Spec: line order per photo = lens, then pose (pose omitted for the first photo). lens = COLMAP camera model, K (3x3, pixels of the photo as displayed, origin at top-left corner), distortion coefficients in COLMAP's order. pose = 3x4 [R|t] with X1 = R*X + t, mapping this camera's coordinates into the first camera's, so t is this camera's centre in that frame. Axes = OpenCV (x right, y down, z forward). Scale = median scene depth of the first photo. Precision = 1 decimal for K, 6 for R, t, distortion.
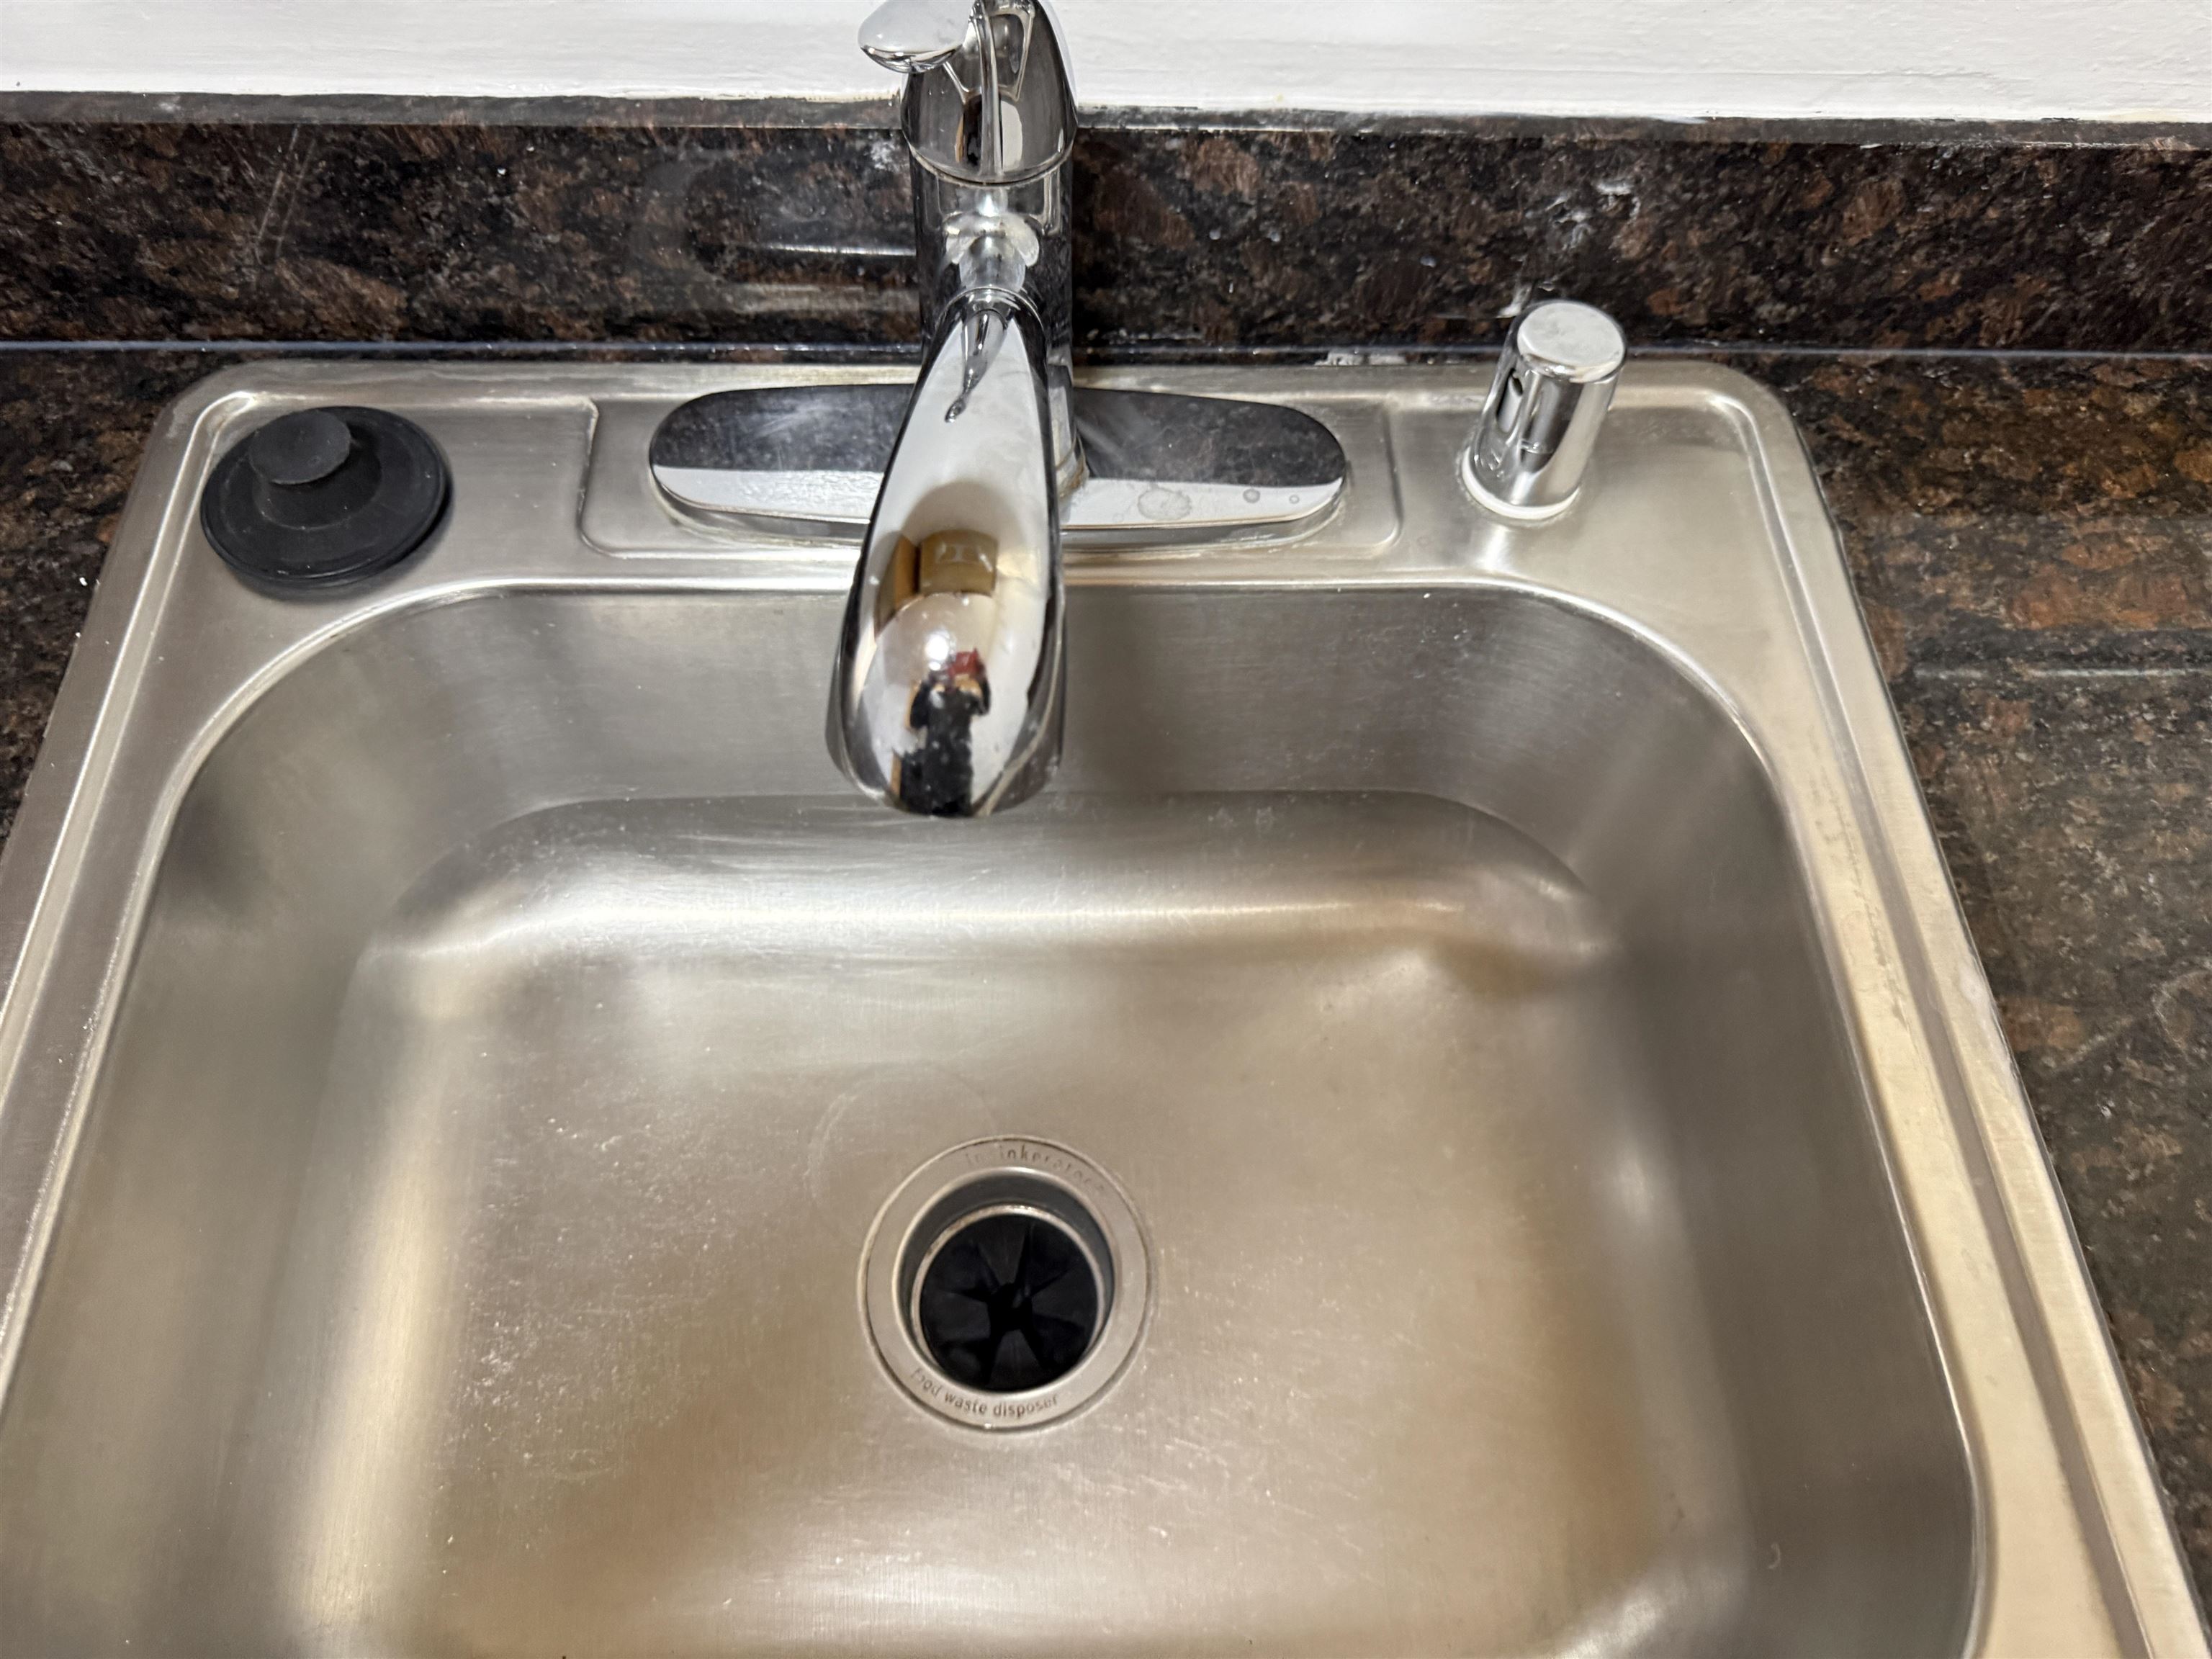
lens RADIAL K [[1613.8, 0, 1105.8], [0, 1613.8, 830.6], [0, 0, 1]] dist [-0.007460, -0.003761]
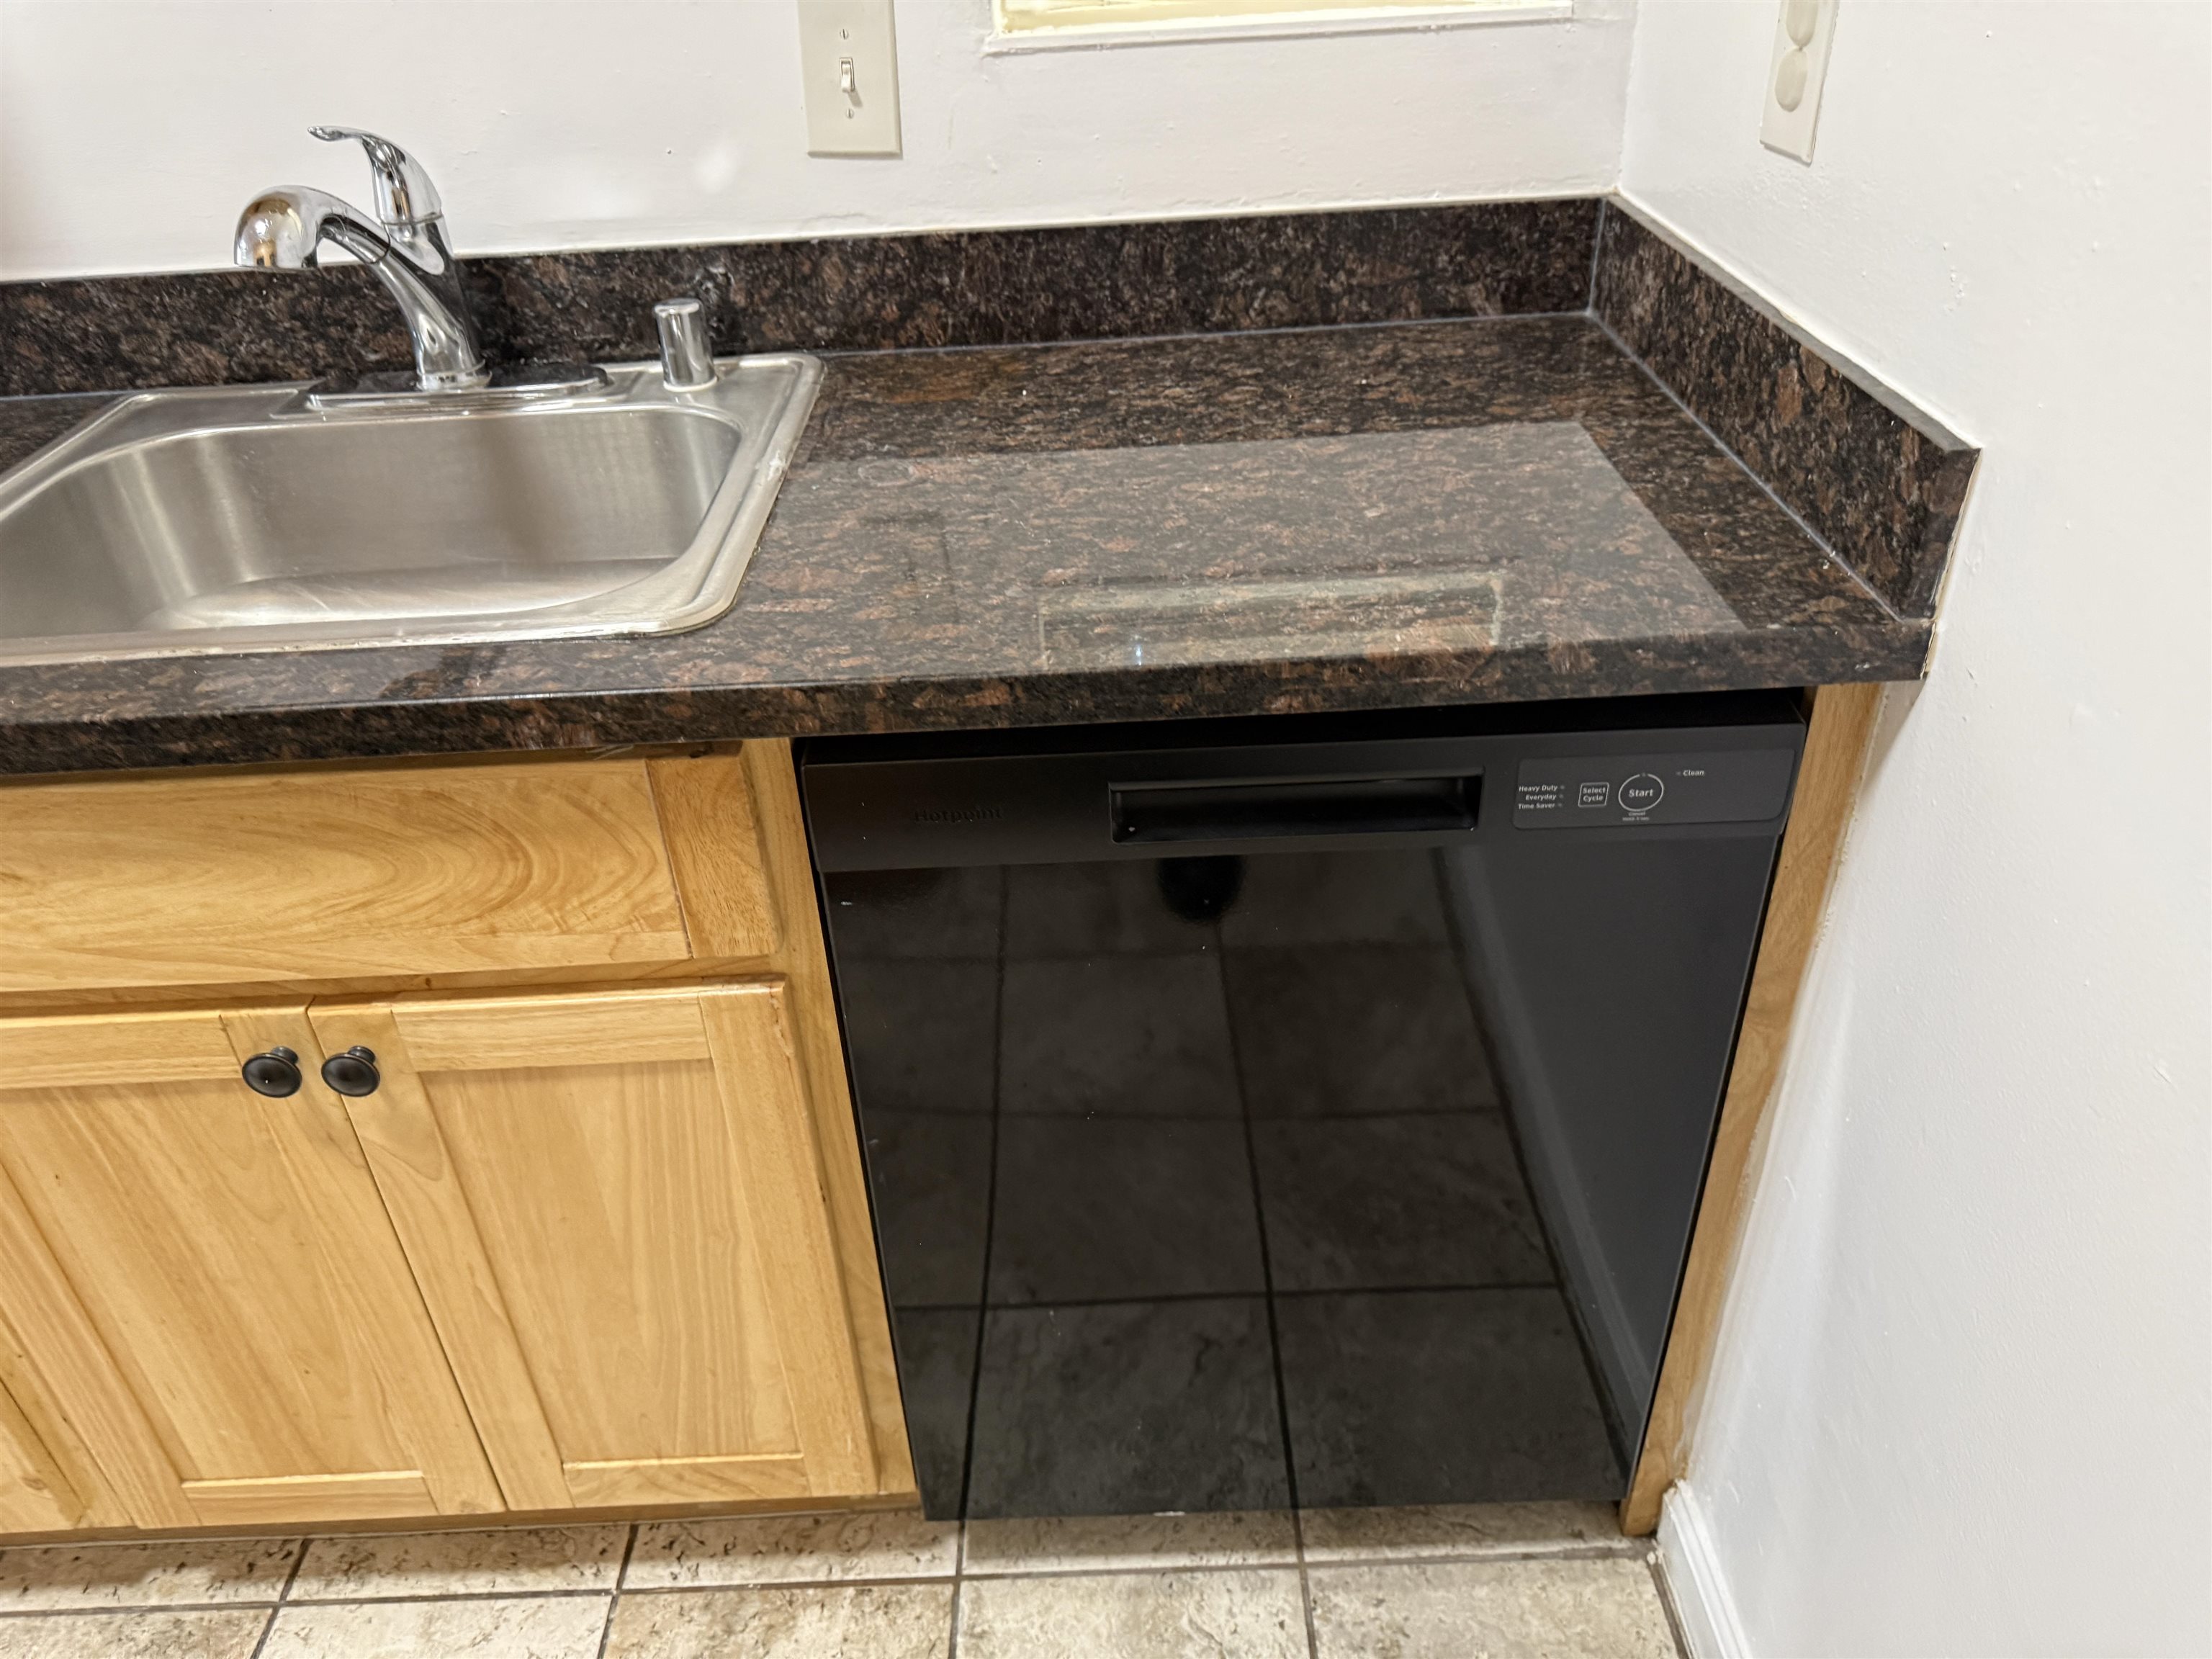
lens RADIAL K [[1613.8, 0, 1106.0], [0, 1613.8, 829.5], [0, 0, 1]] dist [-0.007460, -0.003761]
pose [[0.996253, -0.056373, -0.065585, 0.978258], [0.021299, 0.894935, -0.445687, 1.386867], [0.083819, 0.442621, 0.892783, -0.697278]]
